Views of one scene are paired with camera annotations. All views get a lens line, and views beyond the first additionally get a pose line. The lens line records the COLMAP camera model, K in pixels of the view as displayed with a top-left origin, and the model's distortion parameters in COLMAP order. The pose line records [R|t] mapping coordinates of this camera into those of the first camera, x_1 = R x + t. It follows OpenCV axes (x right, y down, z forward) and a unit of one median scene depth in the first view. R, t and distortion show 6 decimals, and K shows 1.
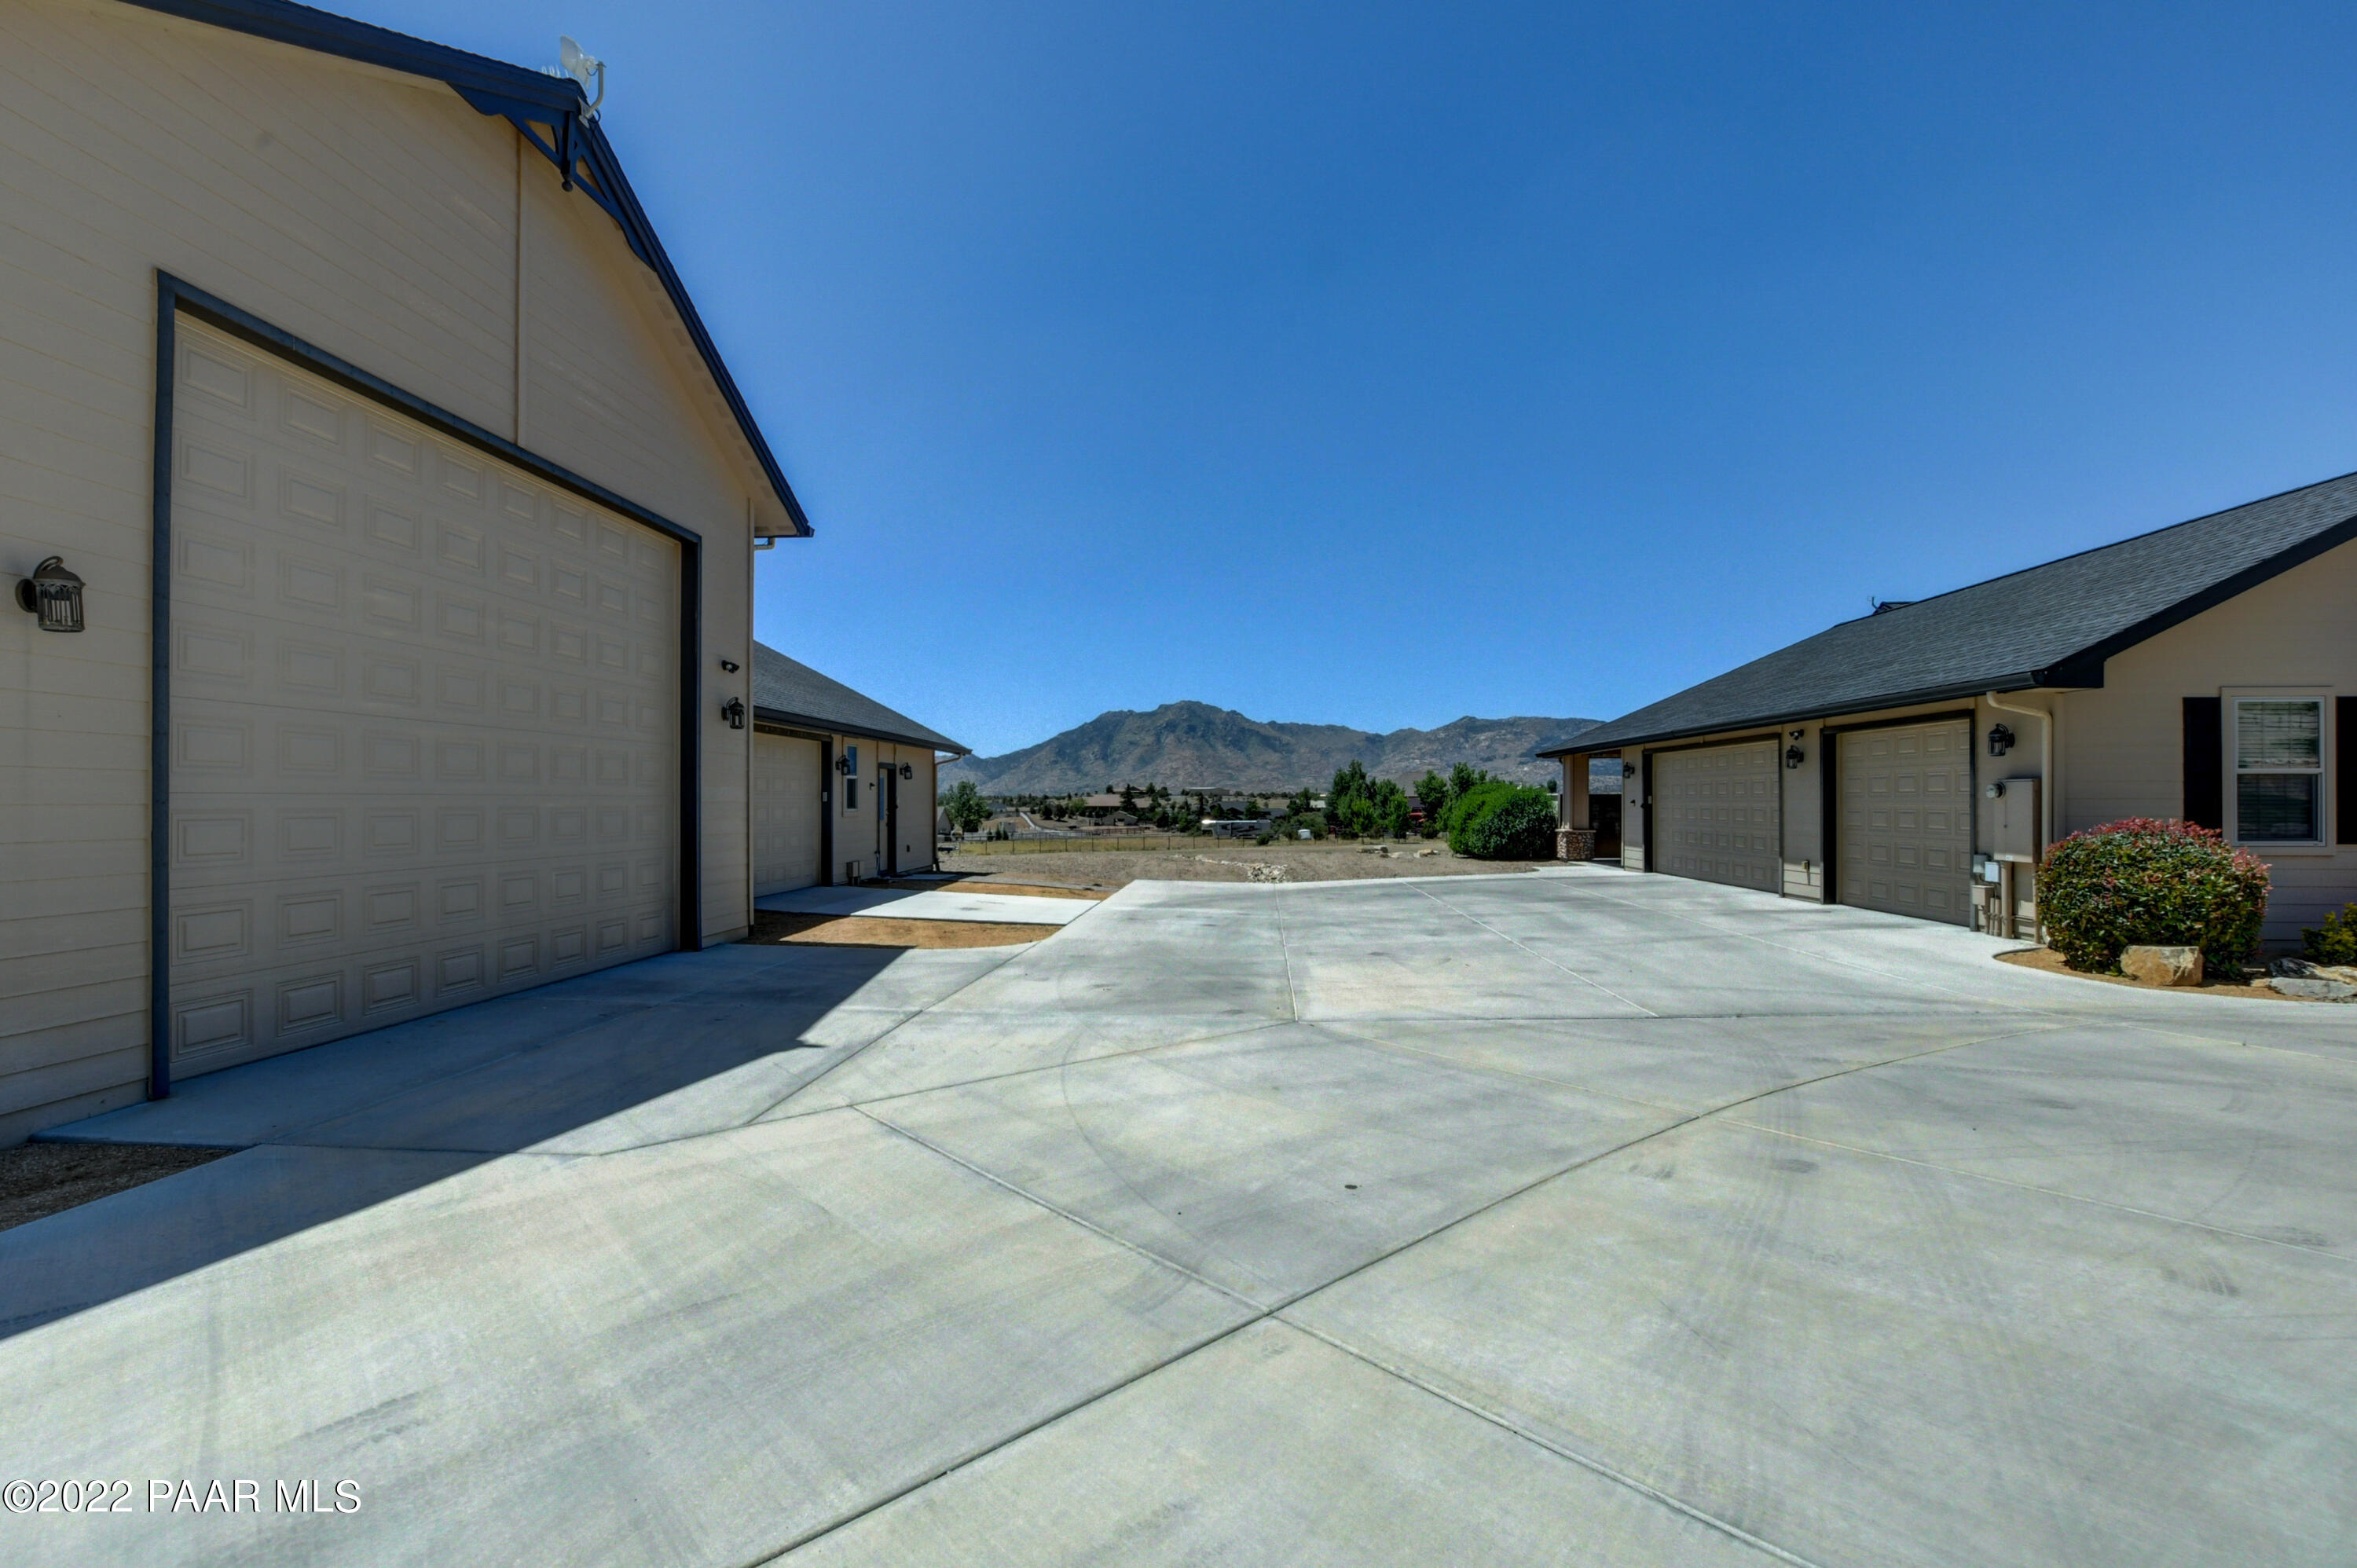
lens RADIAL K [[1050.9, 0, 1174.5], [0, 1050.9, 785.7], [0, 0, 1]] dist [-0.017654, 0.001996]
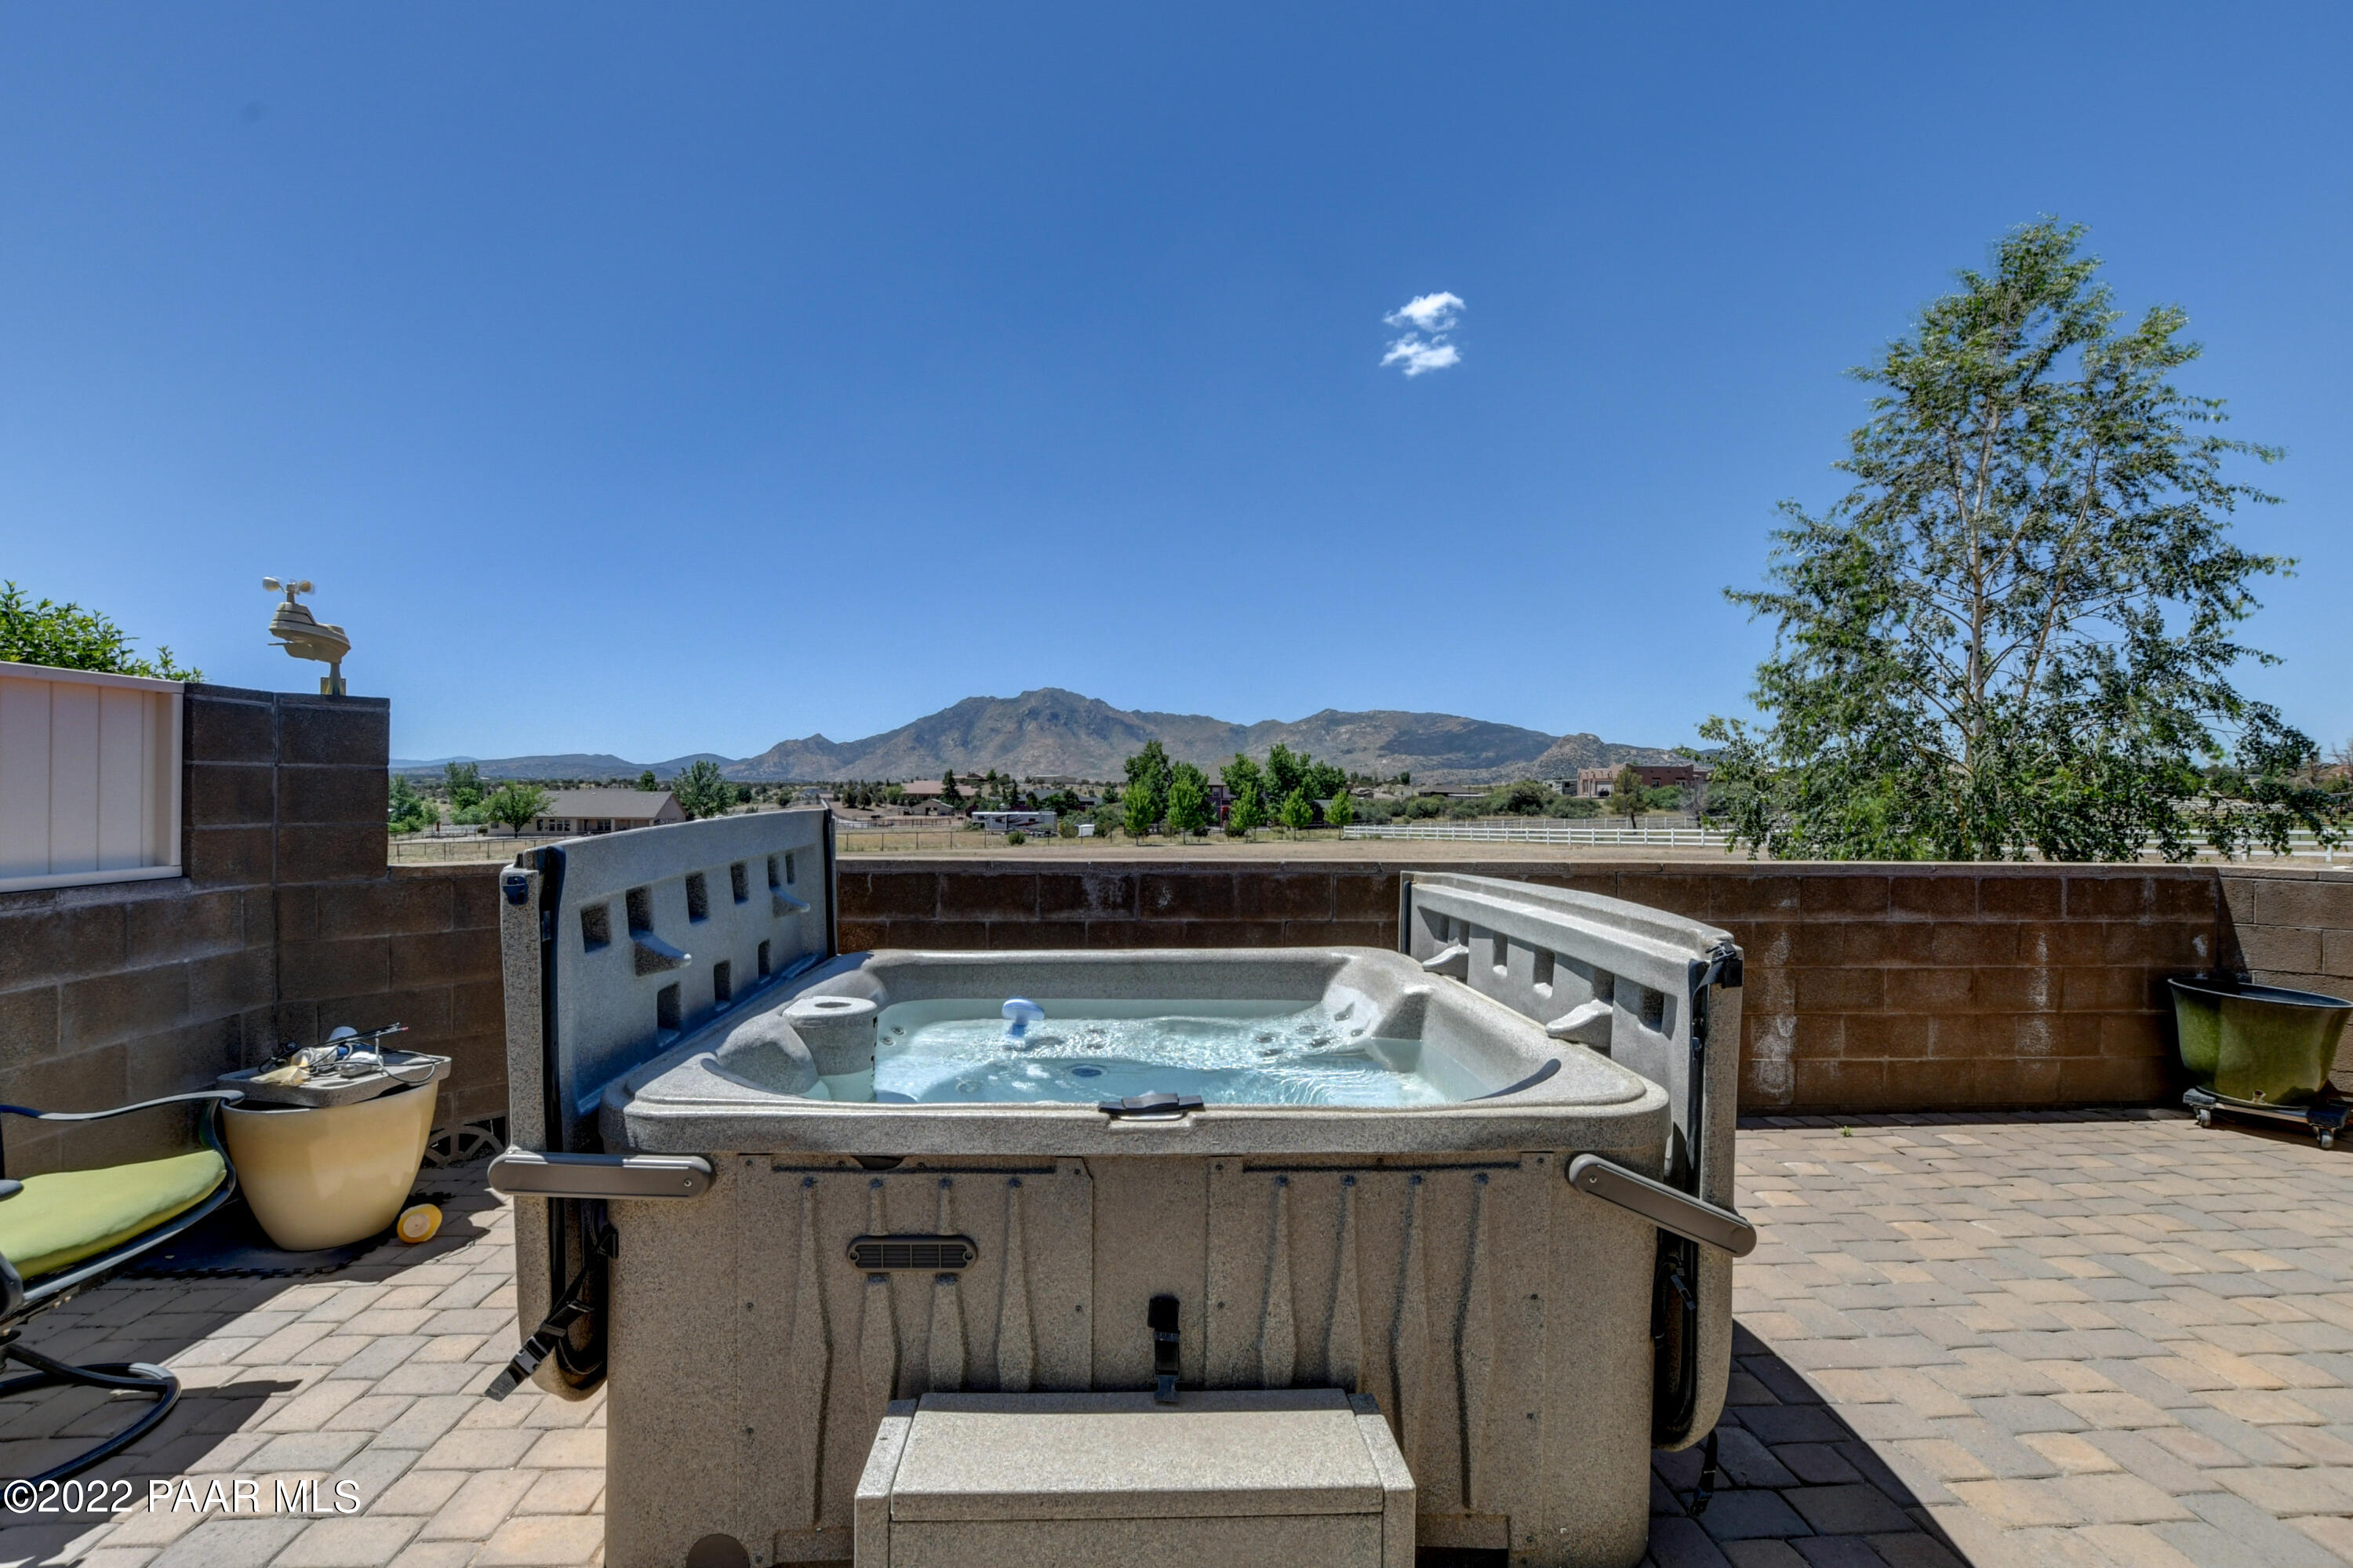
lens RADIAL K [[1049.2, 0, 1156.8], [0, 1049.2, 820.7], [0, 0, 1]] dist [-0.017654, 0.001996]
pose [[0.993815, 0.006967, 0.110832, 0.100429], [-0.011825, 0.998995, 0.043234, 0.004083], [-0.110419, -0.044277, 0.992898, 0.222746]]
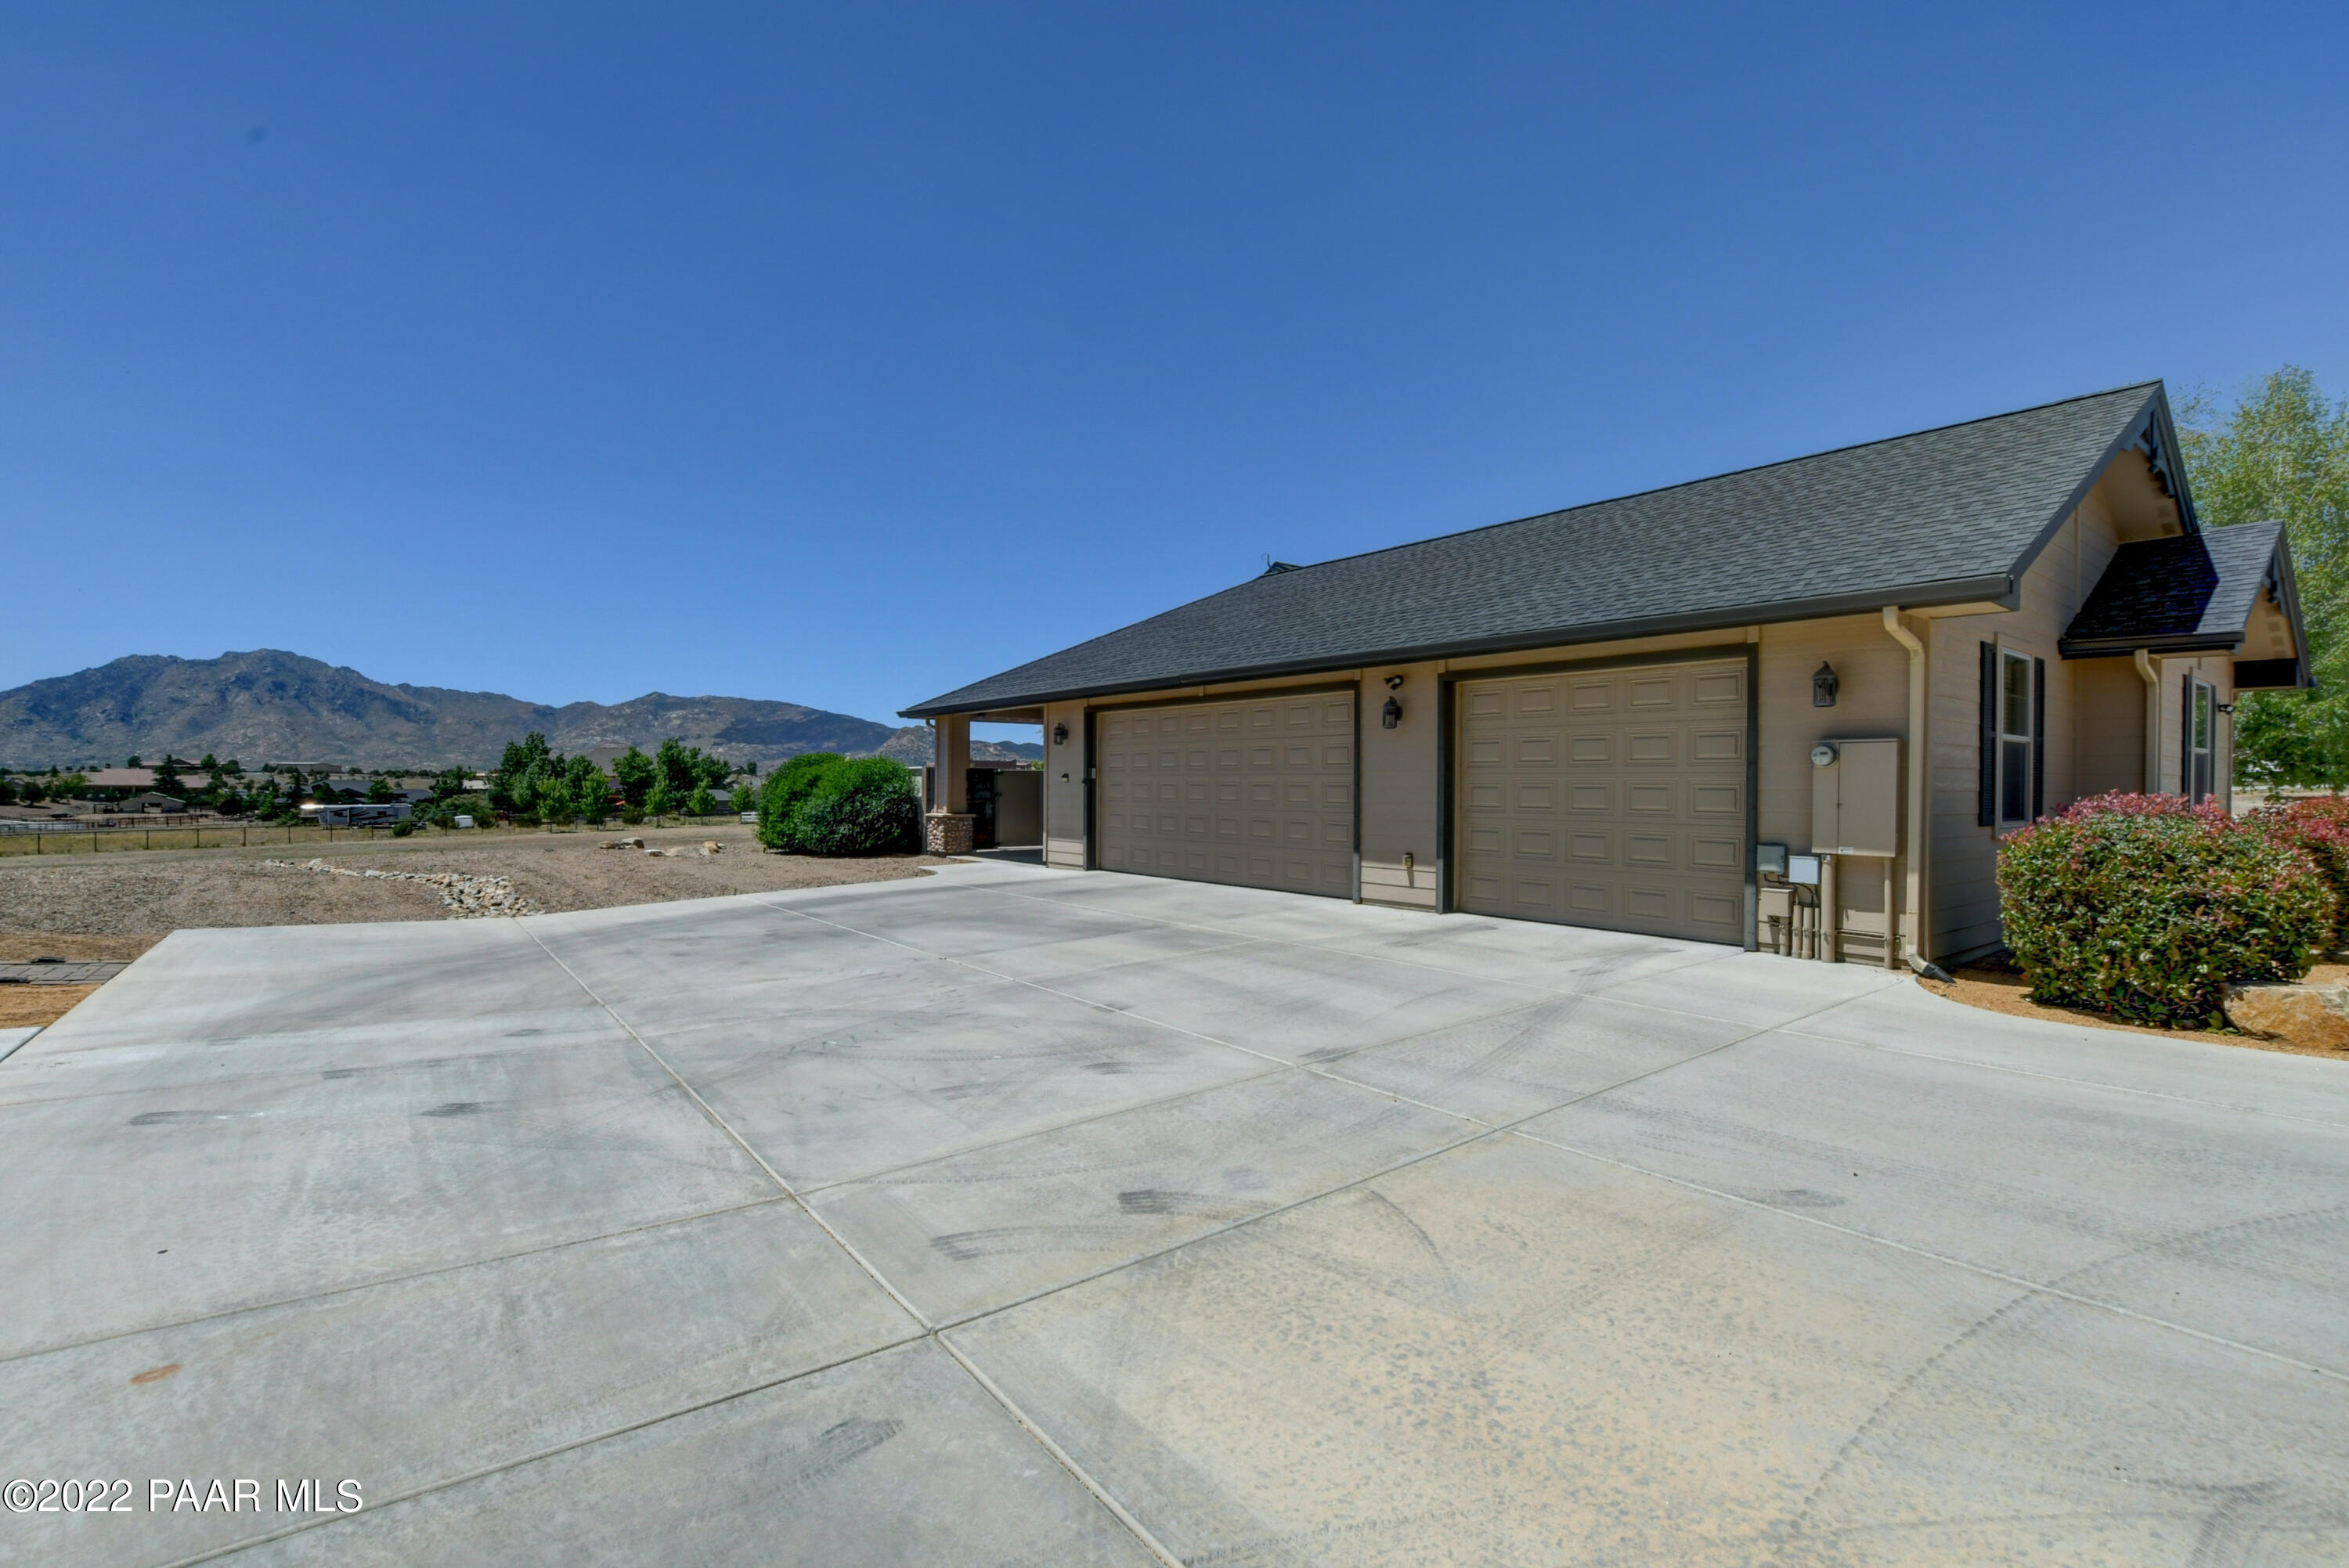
lens RADIAL K [[1047.3, 0, 1152.0], [0, 1047.3, 799.2], [0, 0, 1]] dist [-0.017654, 0.001996]
pose [[0.753902, -0.003173, 0.656979, -0.001843], [-0.016550, 0.999579, 0.023820, 0.002118], [-0.656778, -0.028831, 0.753532, 0.065143]]
